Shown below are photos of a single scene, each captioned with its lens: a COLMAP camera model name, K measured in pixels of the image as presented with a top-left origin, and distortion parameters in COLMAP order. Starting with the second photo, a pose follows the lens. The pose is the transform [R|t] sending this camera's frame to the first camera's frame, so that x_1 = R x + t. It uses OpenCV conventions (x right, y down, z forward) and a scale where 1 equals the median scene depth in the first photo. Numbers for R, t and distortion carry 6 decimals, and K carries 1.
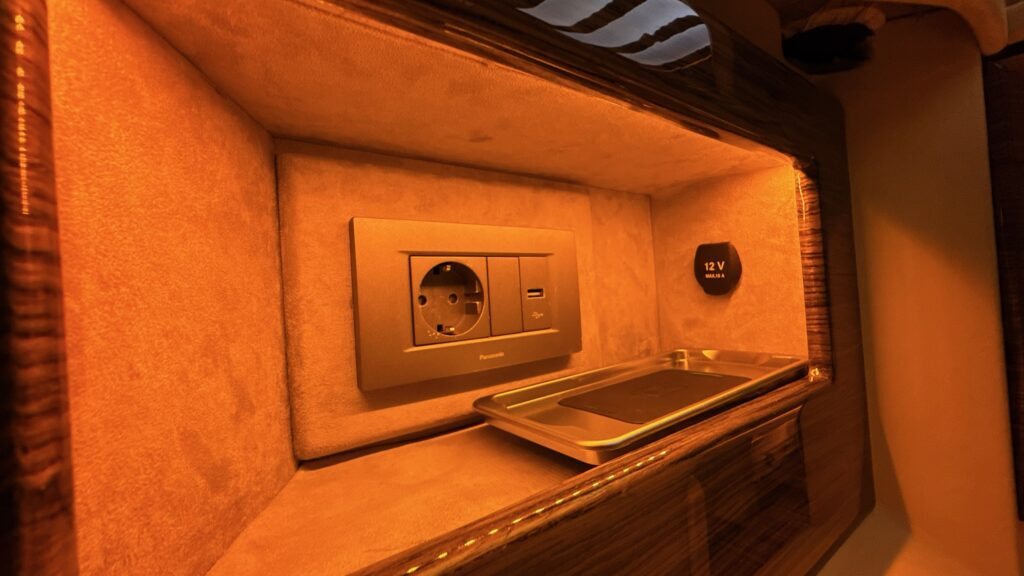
lens RADIAL K [[409.7, 0, 515.8], [0, 409.7, 288.8], [0, 0, 1]] dist [0.000612, -0.000143]
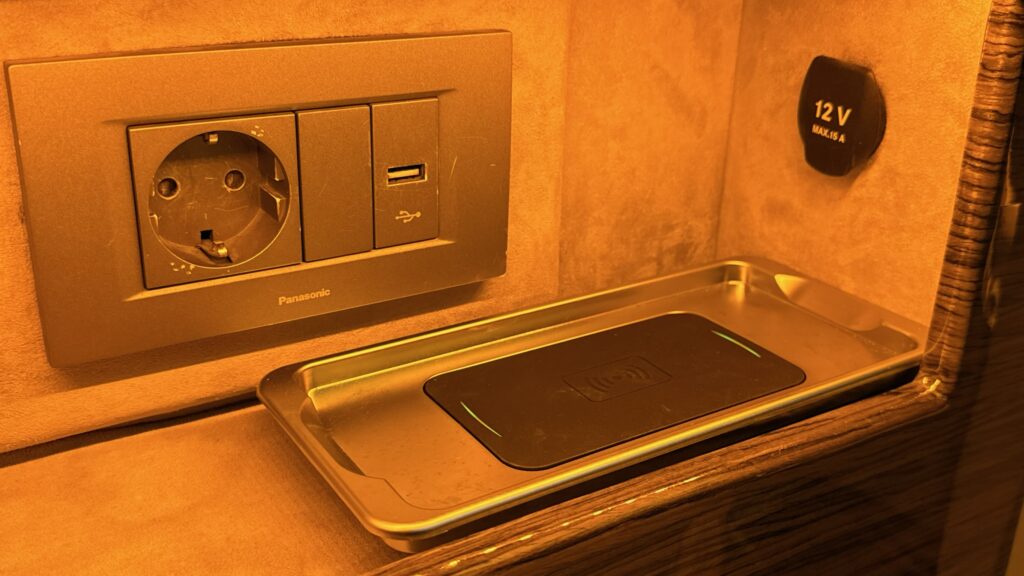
lens RADIAL K [[1025.9, 0, 510.0], [0, 1025.9, 289.8], [0, 0, 1]] dist [0.088163, 0.000000]
pose [[0.992928, 0.111313, -0.041265, 0.220454], [-0.085056, 0.909531, 0.406840, -0.348513], [0.082818, -0.400454, 0.912567, -0.176393]]
